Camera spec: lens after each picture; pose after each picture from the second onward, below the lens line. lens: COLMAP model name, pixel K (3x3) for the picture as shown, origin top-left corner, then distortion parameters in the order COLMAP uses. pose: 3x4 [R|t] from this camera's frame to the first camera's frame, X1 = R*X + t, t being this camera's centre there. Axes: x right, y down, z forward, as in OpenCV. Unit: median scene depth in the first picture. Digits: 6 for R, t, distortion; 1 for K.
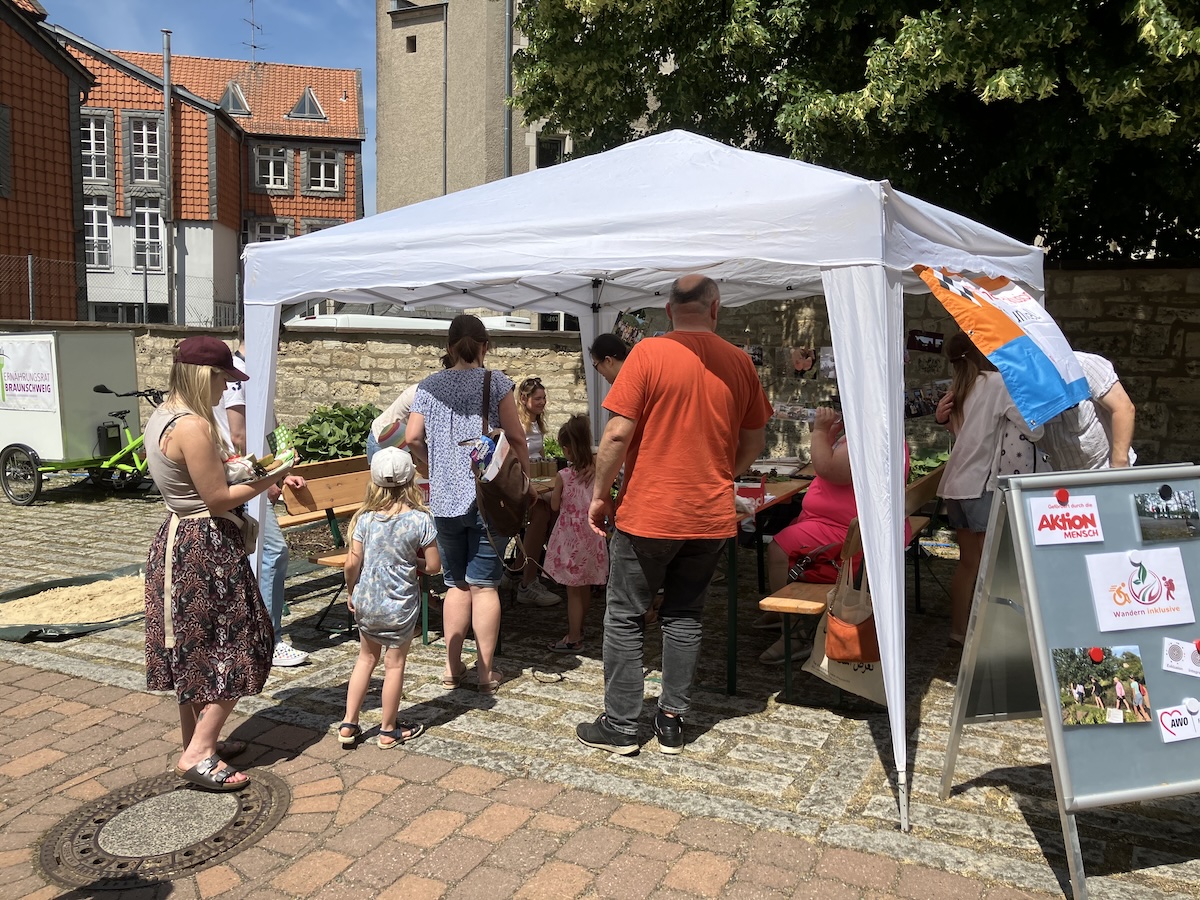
lens RADIAL K [[977.4, 0, 592.2], [0, 977.4, 452.1], [0, 0, 1]] dist [0.015102, -0.005304]
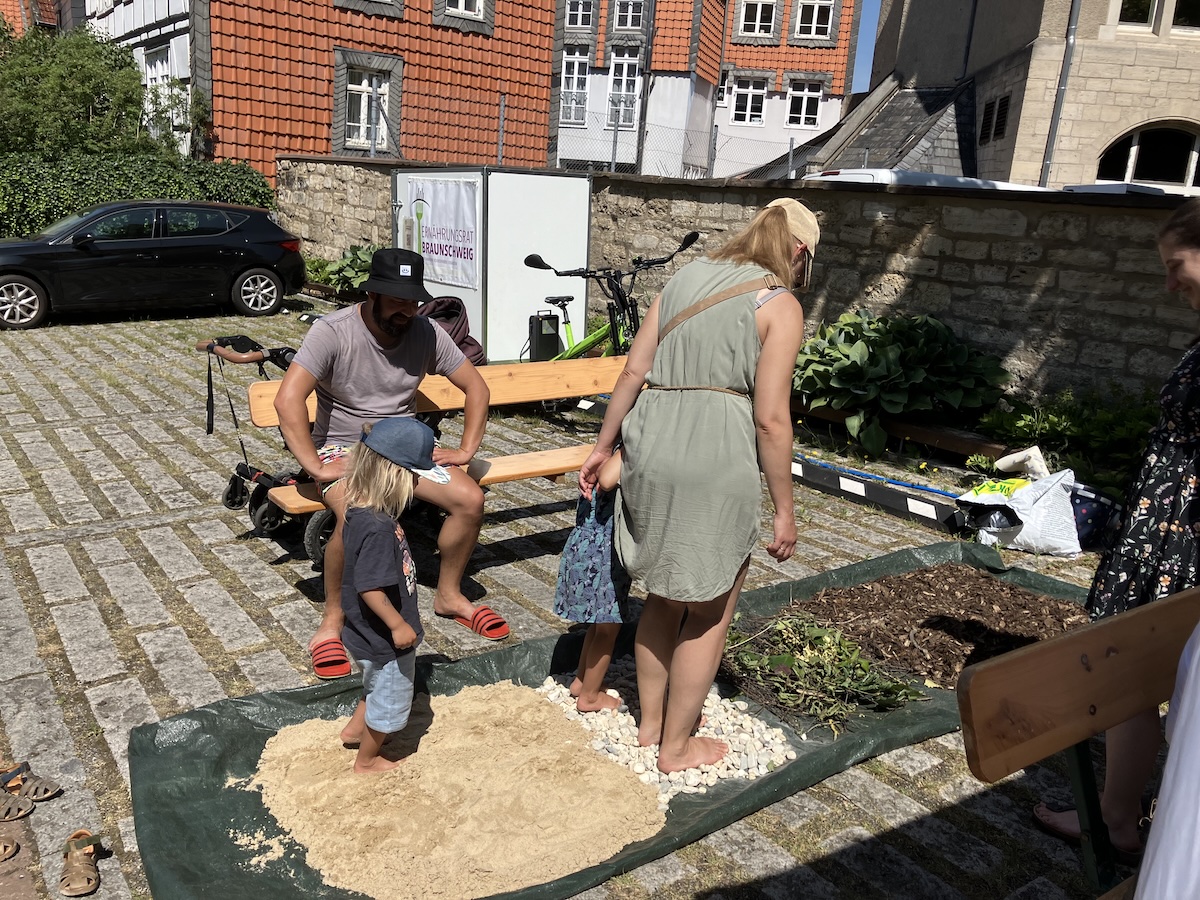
lens RADIAL K [[977.4, 0, 597.3], [0, 977.4, 423.3], [0, 0, 1]] dist [0.015102, -0.005304]
pose [[0.904245, 0.143876, -0.402046, -0.636627], [-0.105807, 0.987659, 0.115472, -0.123553], [0.413698, -0.061875, 0.908309, 1.419392]]
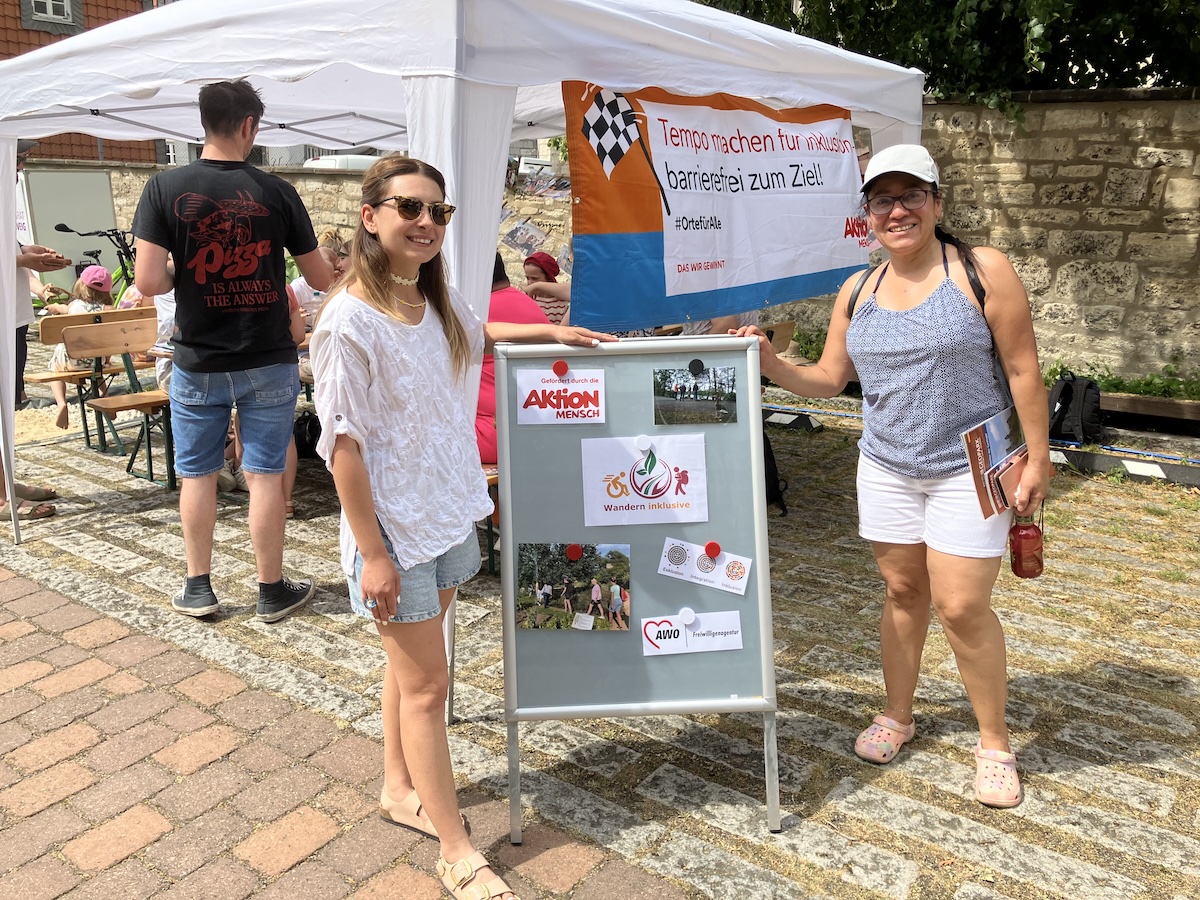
lens RADIAL K [[977.4, 0, 595.5], [0, 977.4, 452.3], [0, 0, 1]] dist [0.015102, -0.005304]
pose [[0.989629, 0.046216, -0.136013, 0.615173], [-0.025110, 0.987910, 0.152984, -0.013859], [0.141439, -0.147982, 0.978824, 0.158876]]
